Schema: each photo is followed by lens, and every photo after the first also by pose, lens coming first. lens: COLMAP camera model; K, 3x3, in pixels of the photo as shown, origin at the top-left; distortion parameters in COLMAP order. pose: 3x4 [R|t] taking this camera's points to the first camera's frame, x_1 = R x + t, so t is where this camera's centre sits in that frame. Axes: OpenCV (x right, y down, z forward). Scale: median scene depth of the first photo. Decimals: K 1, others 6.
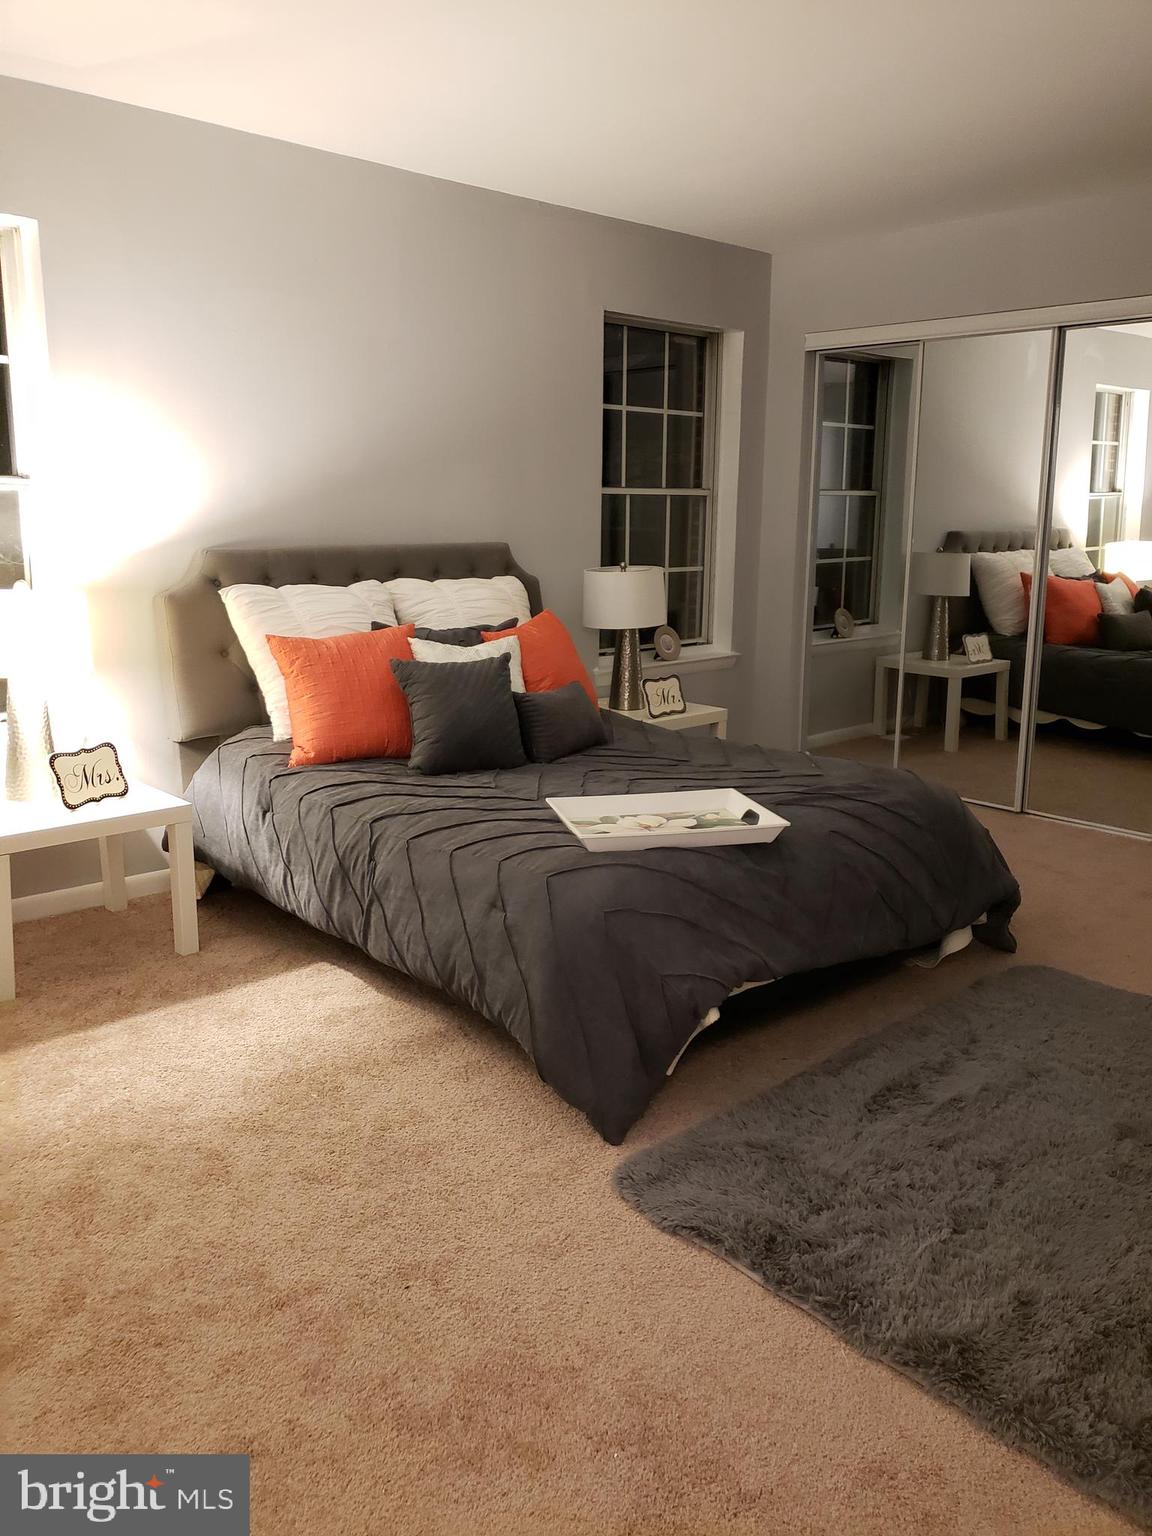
lens RADIAL K [[1224.2, 0, 610.8], [0, 1224.2, 742.4], [0, 0, 1]] dist [0.049658, -0.049018]
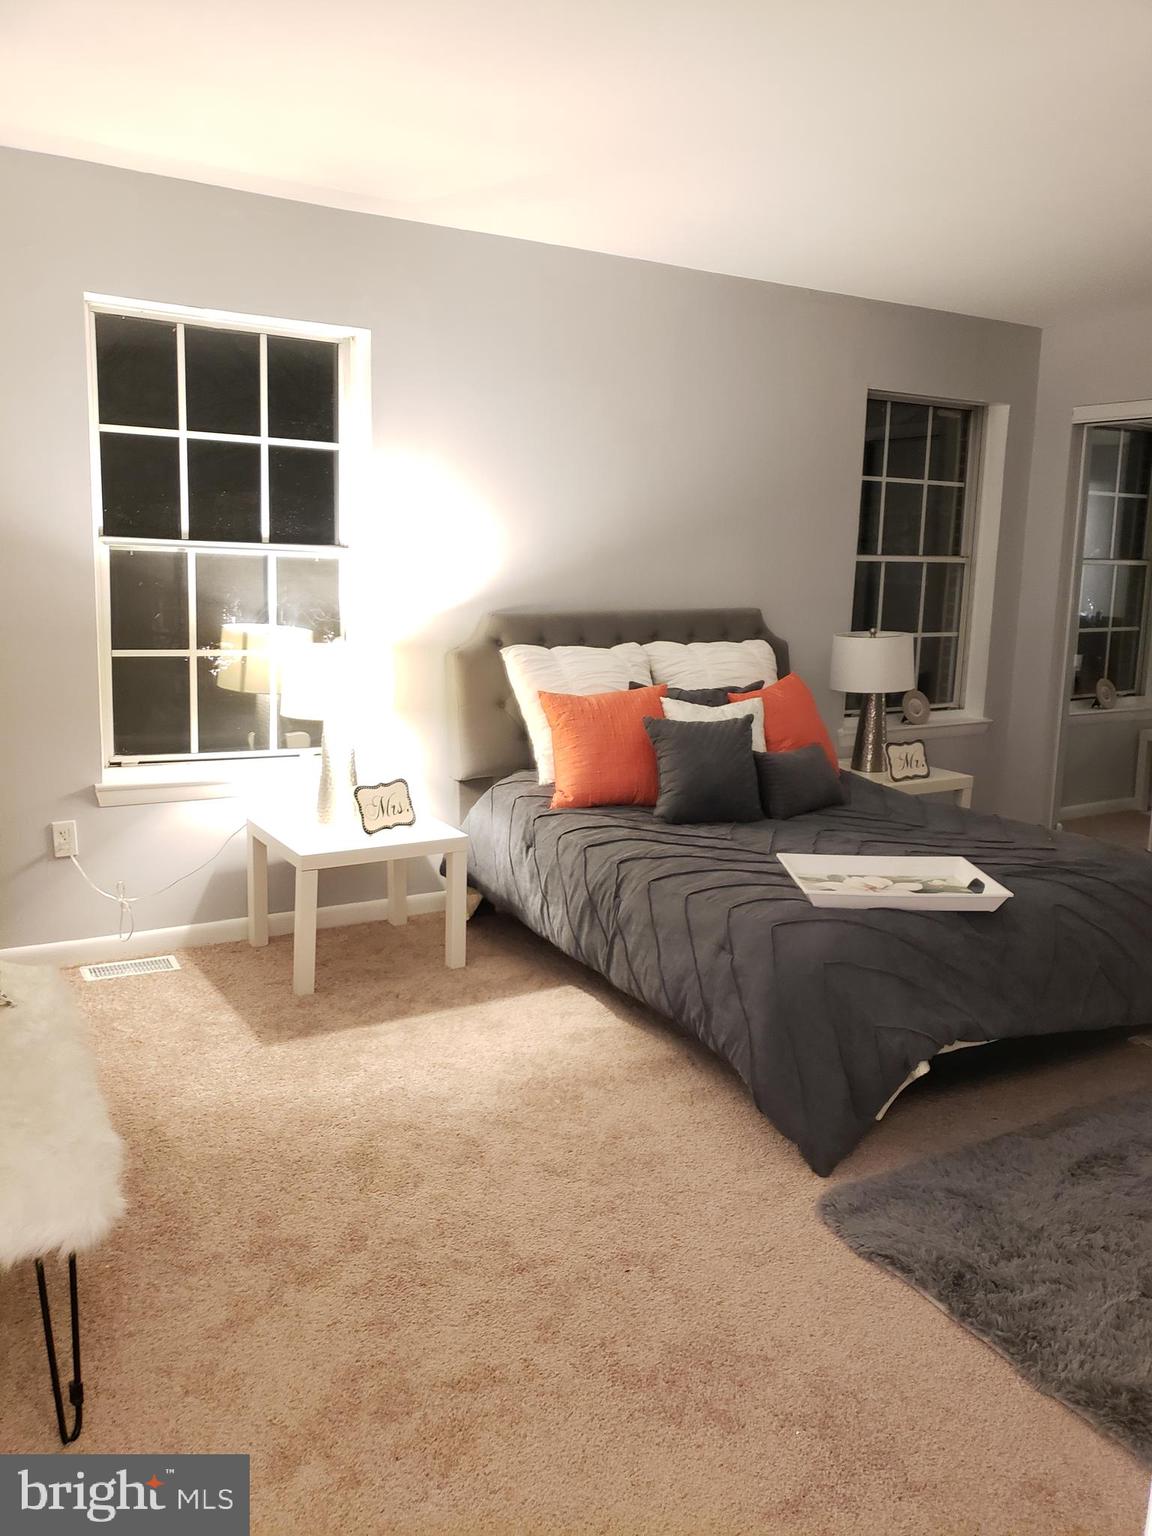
lens RADIAL K [[1224.2, 0, 560.6], [0, 1224.2, 765.1], [0, 0, 1]] dist [0.049658, -0.049018]
pose [[0.968293, 0.050631, -0.244633, 0.024022], [-0.055303, 0.998394, -0.012263, -0.008733], [0.243619, 0.025403, 0.969538, -0.106818]]
